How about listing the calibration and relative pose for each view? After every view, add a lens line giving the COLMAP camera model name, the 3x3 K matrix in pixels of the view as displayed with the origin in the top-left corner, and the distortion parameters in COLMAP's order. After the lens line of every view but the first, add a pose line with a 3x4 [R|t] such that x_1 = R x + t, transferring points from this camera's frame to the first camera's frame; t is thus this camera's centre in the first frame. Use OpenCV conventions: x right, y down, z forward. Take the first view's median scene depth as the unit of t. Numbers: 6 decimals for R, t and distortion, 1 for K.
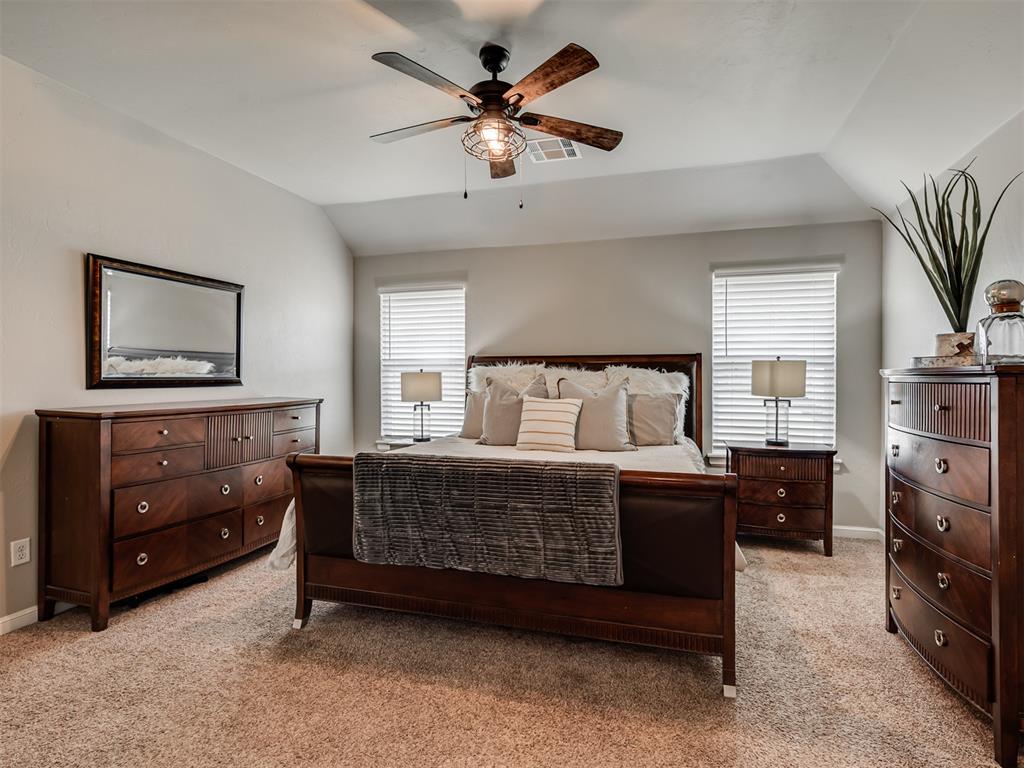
lens RADIAL K [[516.8, 0, 511.0], [0, 516.8, 380.2], [0, 0, 1]] dist [0.014108, 0.000098]
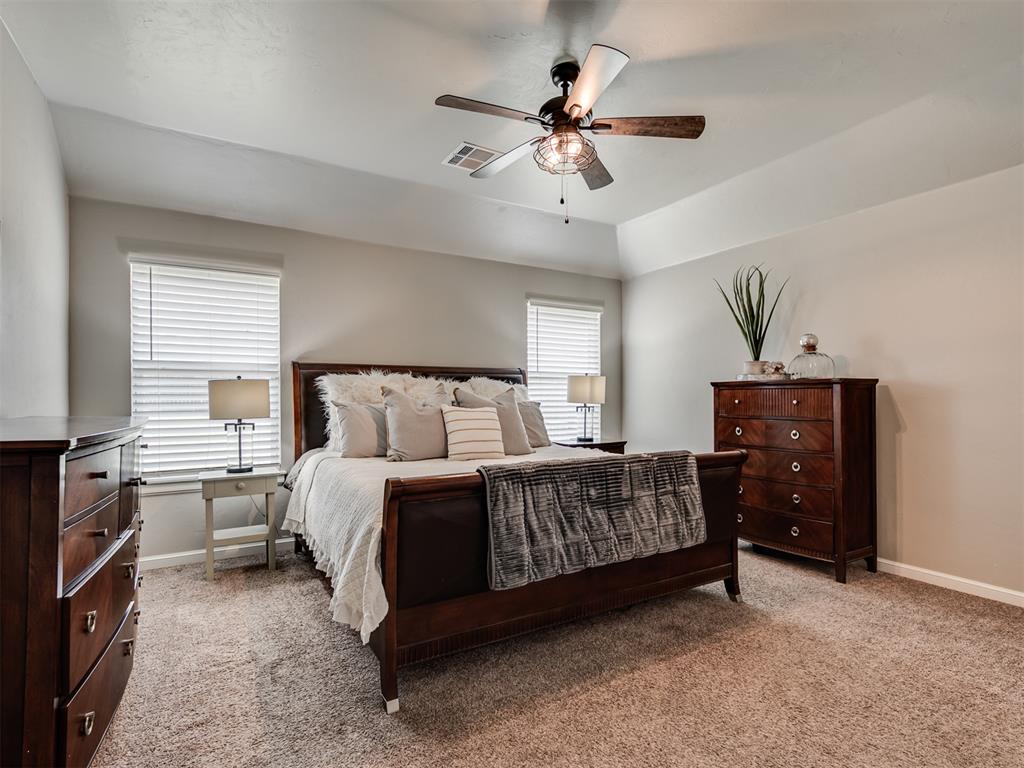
lens RADIAL K [[516.8, 0, 532.0], [0, 516.8, 395.6], [0, 0, 1]] dist [0.014108, 0.000098]
pose [[0.683865, -0.001369, 0.729607, -0.510069], [0.006907, 0.999966, -0.004597, 0.015760], [-0.729576, 0.008183, 0.683851, 0.208952]]
